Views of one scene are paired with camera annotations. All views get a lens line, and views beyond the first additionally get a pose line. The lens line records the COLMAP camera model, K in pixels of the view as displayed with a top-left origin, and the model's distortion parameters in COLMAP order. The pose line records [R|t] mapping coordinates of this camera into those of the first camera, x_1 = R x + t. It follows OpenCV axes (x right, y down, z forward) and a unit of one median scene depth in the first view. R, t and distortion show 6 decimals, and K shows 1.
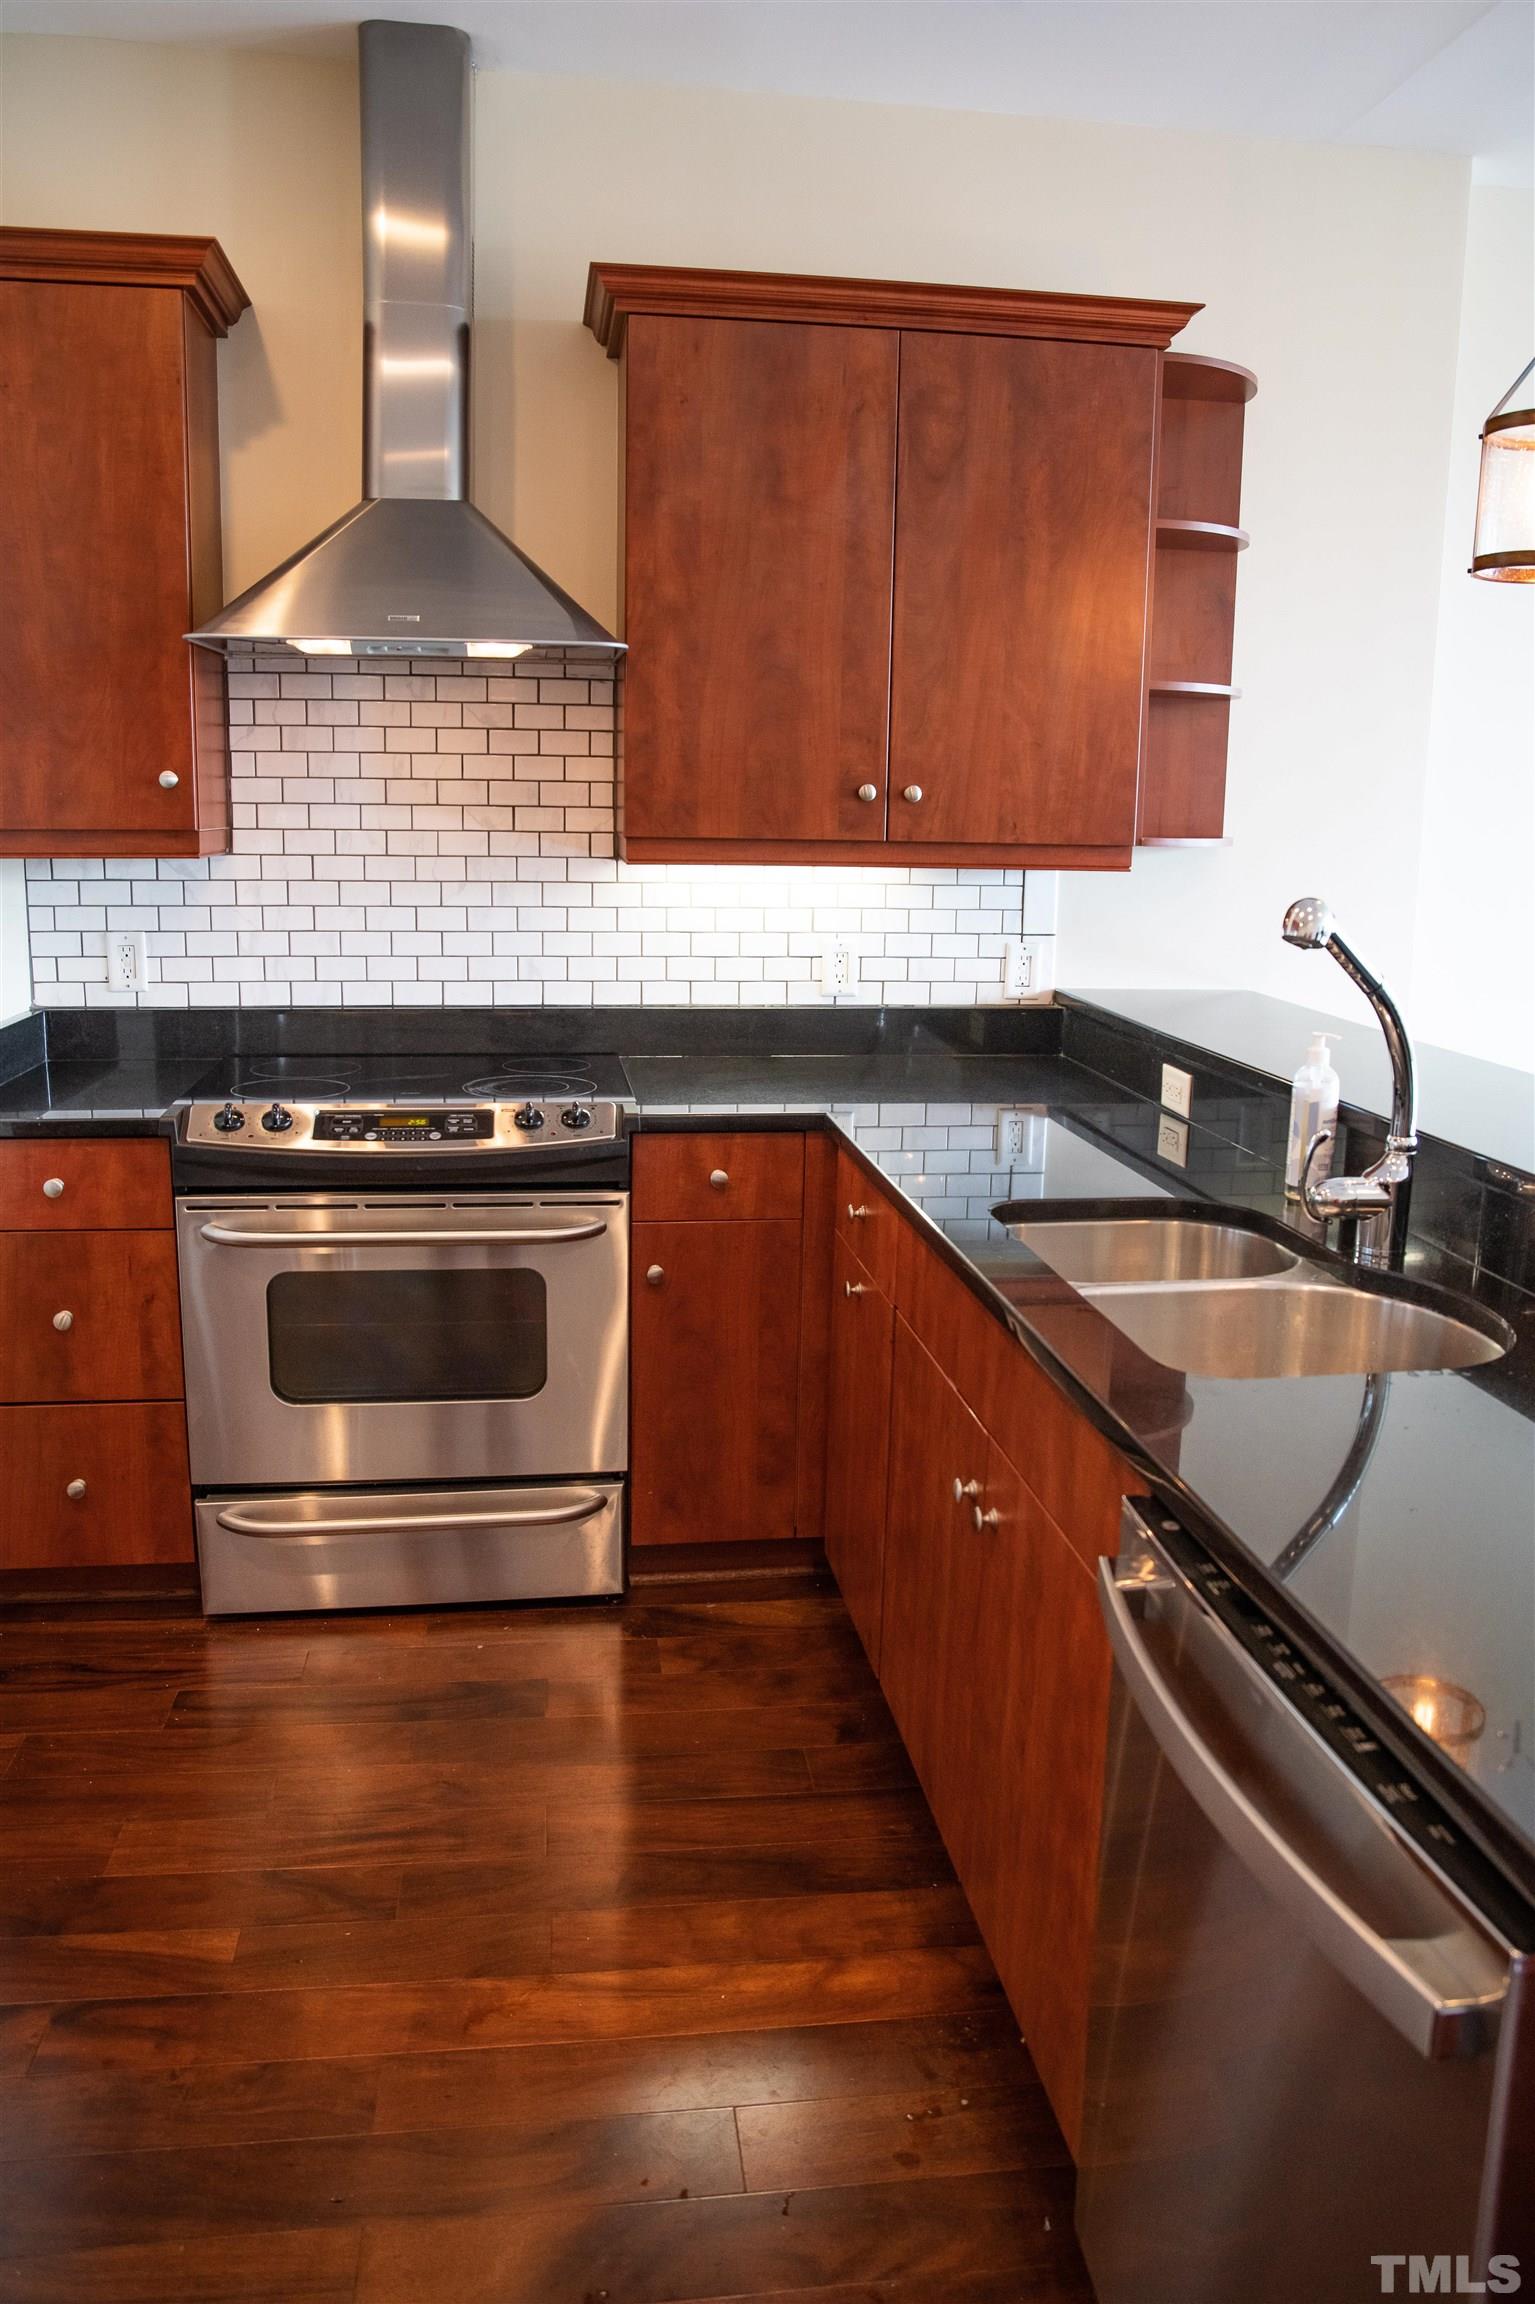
lens RADIAL K [[1650.5, 0, 747.4], [0, 1650.5, 1121.6], [0, 0, 1]] dist [-0.098980, 0.077902]
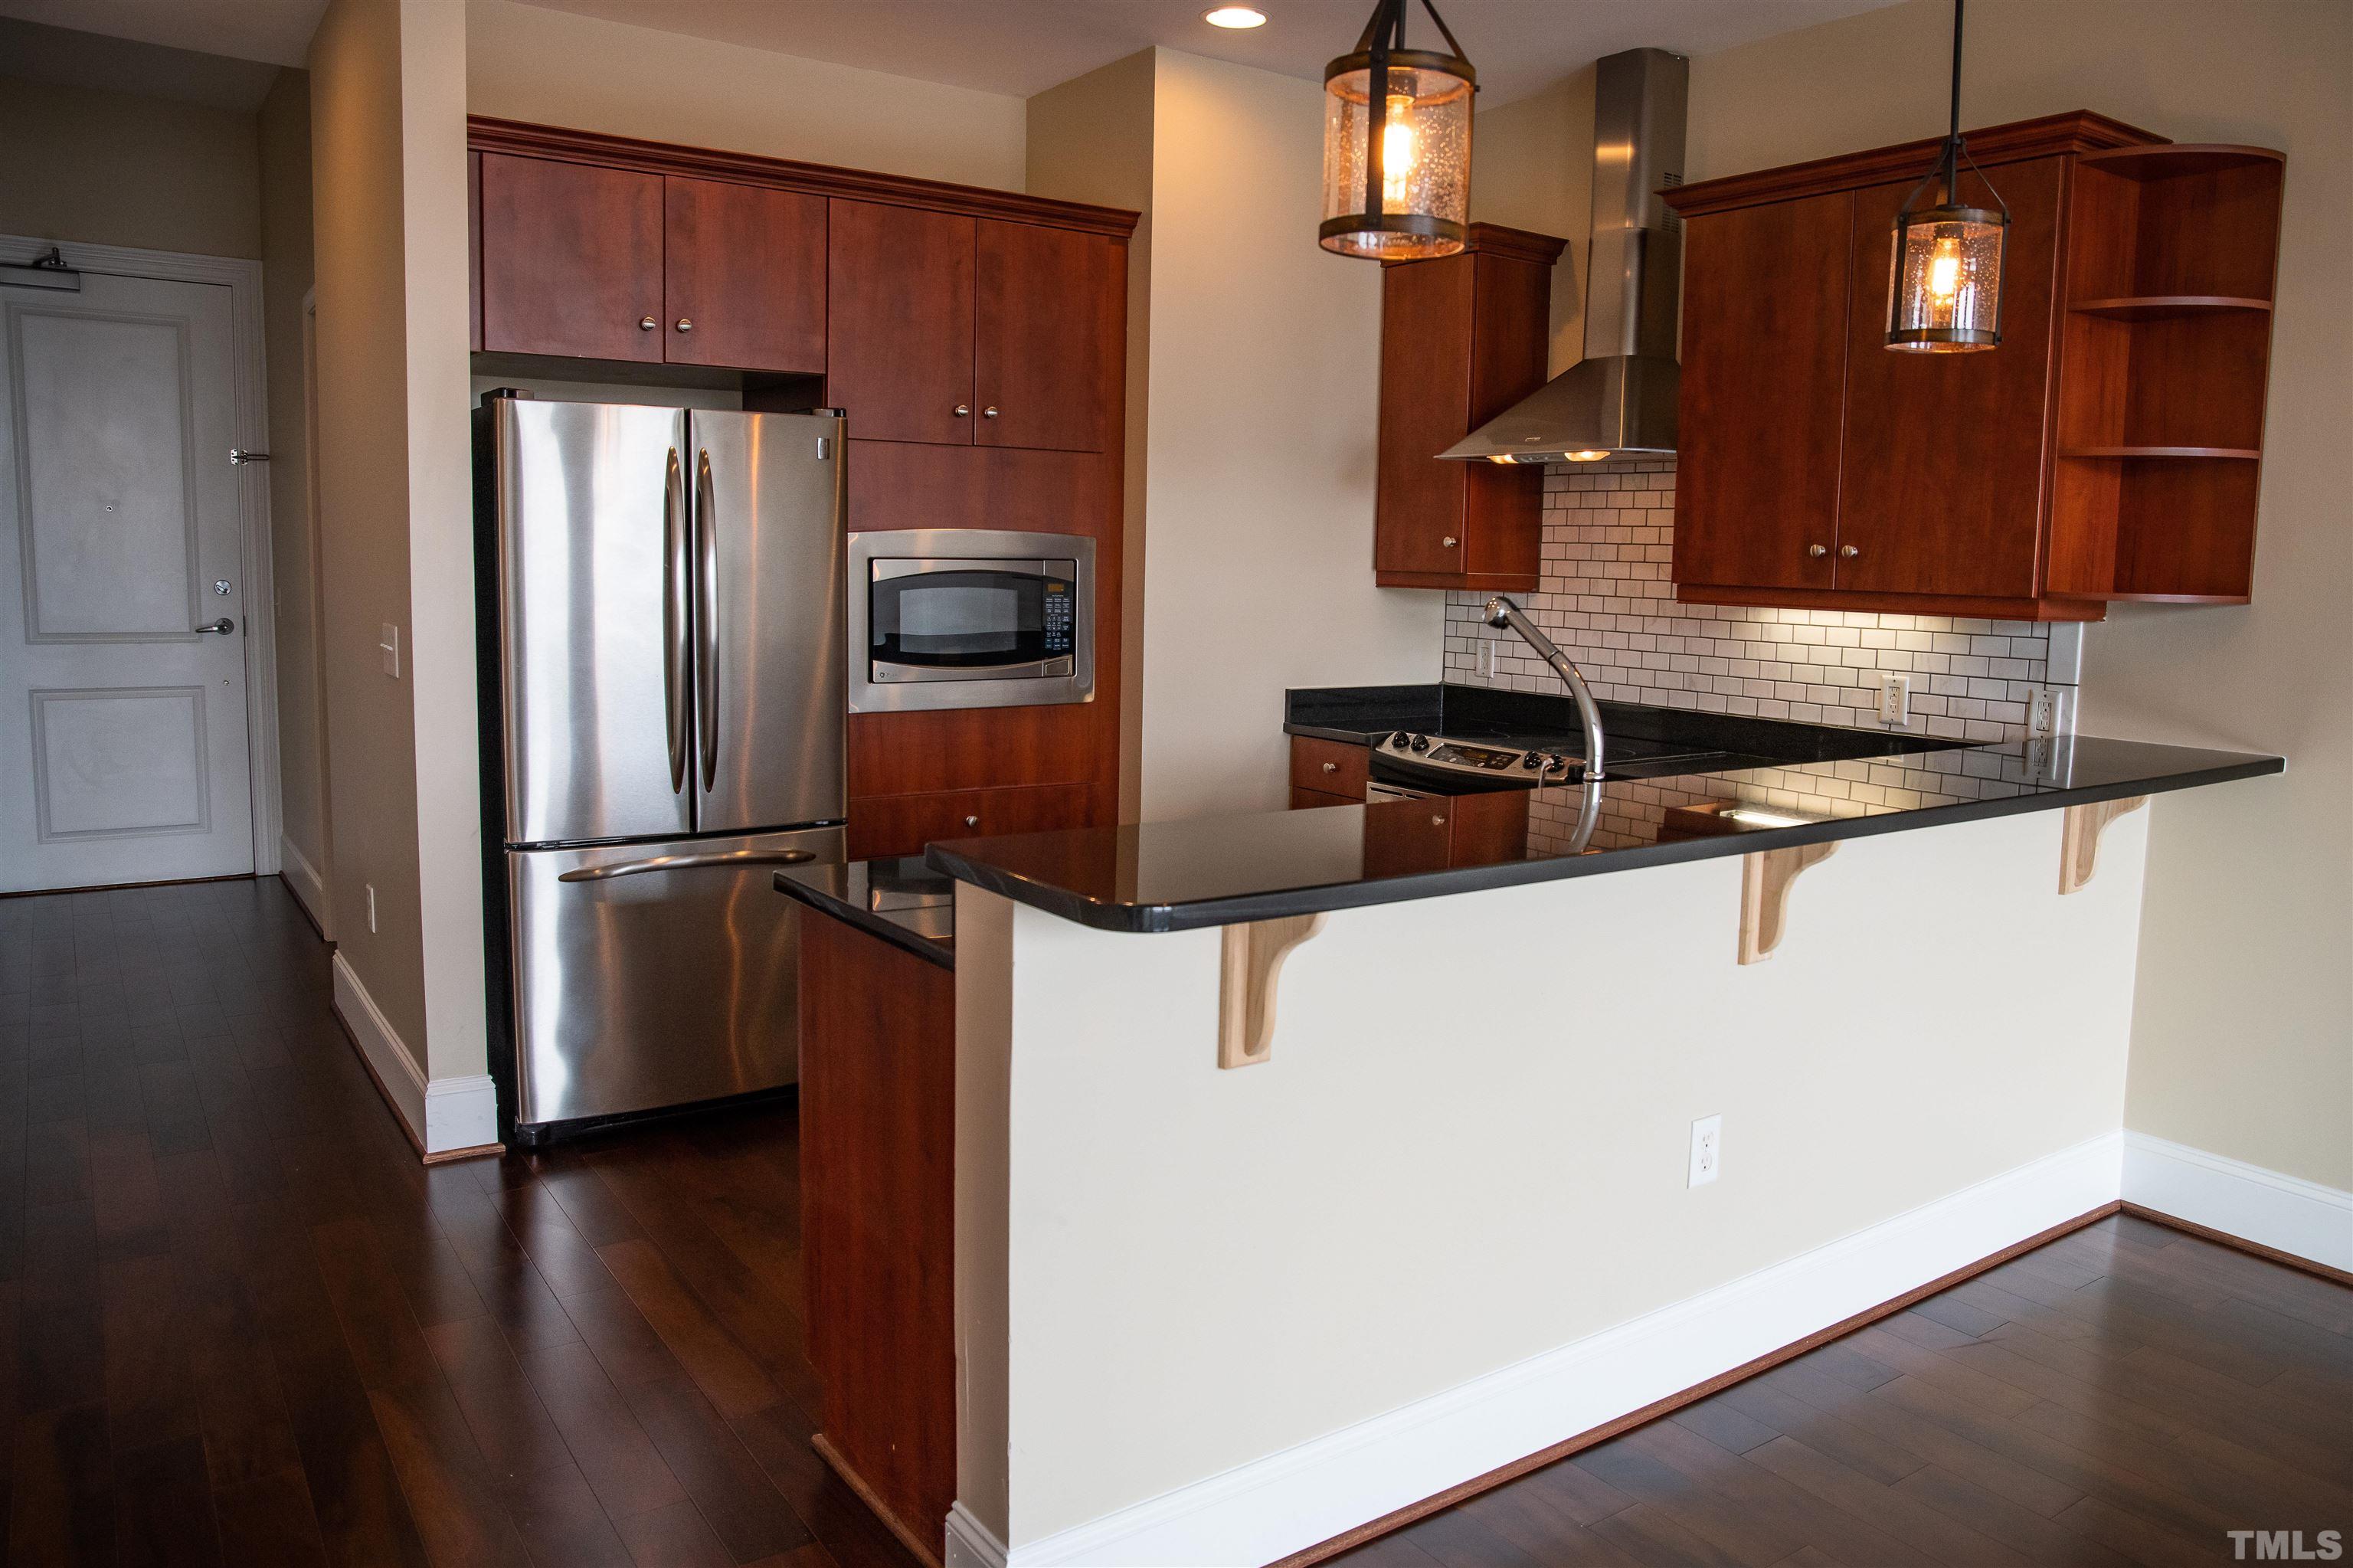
lens RADIAL K [[1642.7, 0, 1176.5], [0, 1642.7, 784.0], [0, 0, 1]] dist [-0.099037, 0.082870]
pose [[0.458949, 0.116244, -0.880825, 0.961038], [-0.184842, 0.982203, 0.033311, 0.026092], [0.869022, 0.147526, 0.472268, 0.007636]]
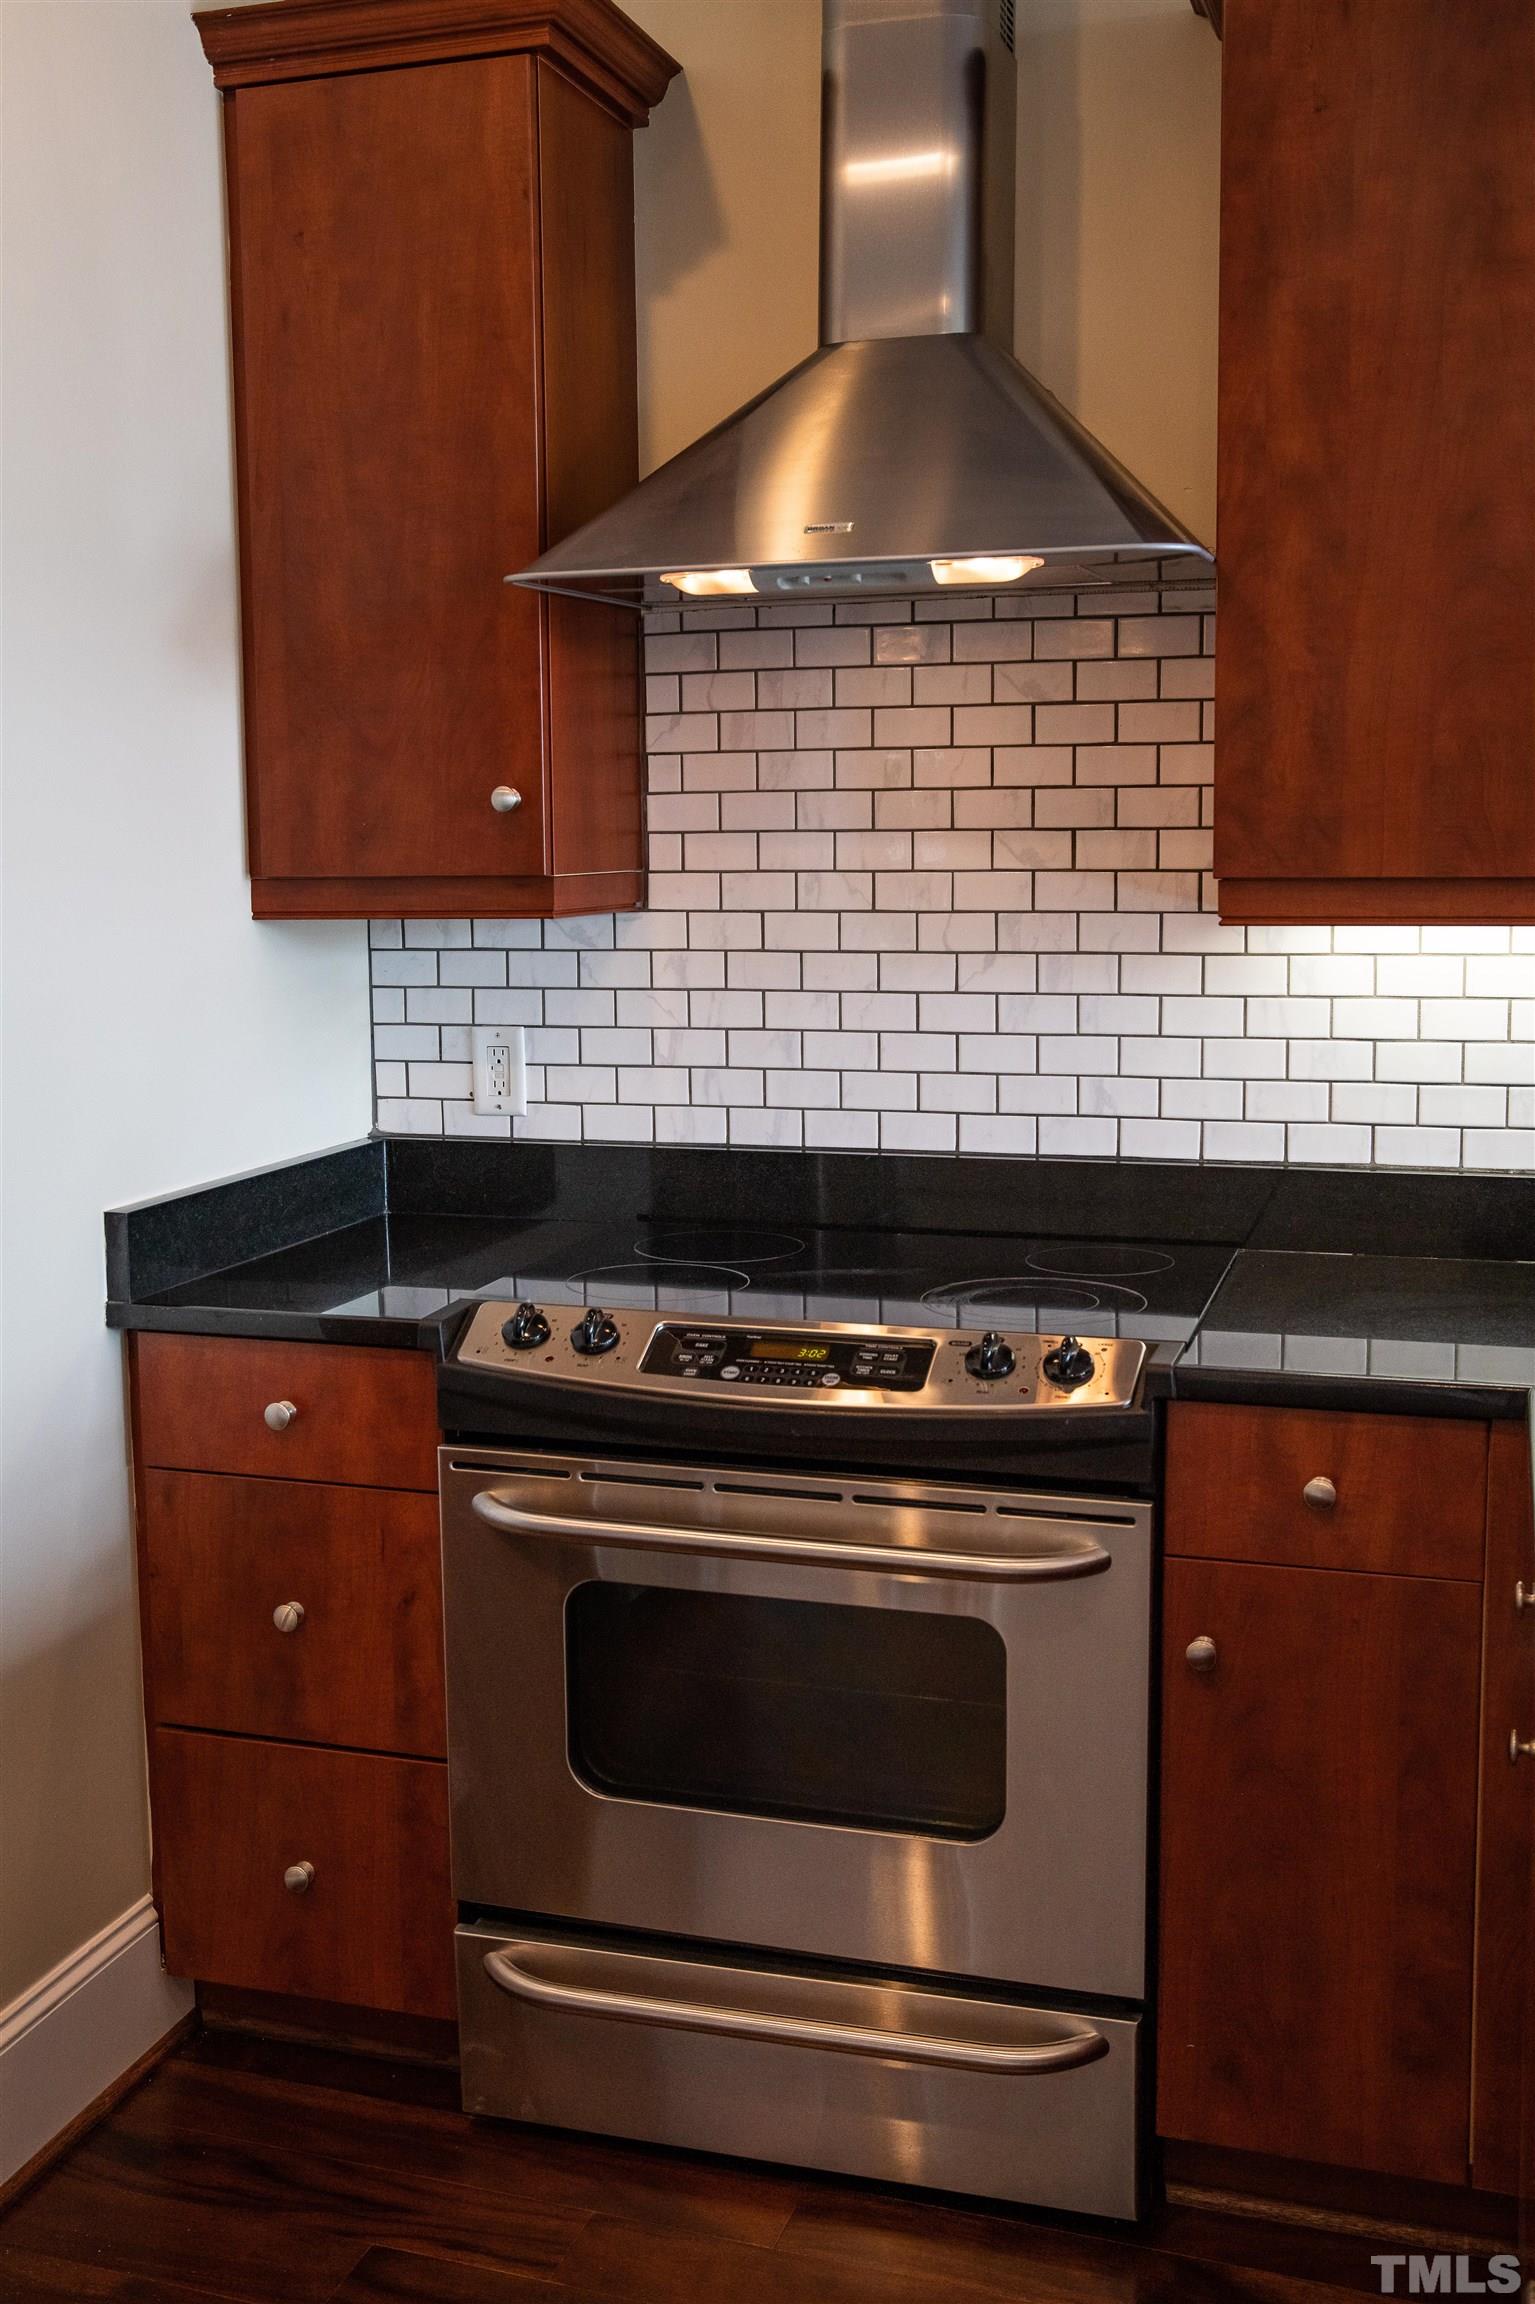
lens RADIAL K [[2323.4, 0, 713.3], [0, 2323.4, 1116.1], [0, 0, 1]] dist [-0.053879, 0.169170]
pose [[0.898083, 0.026764, -0.439012, 0.126807], [-0.056500, 0.996897, -0.054806, -0.034517], [0.436183, 0.074024, 0.896808, 0.196068]]
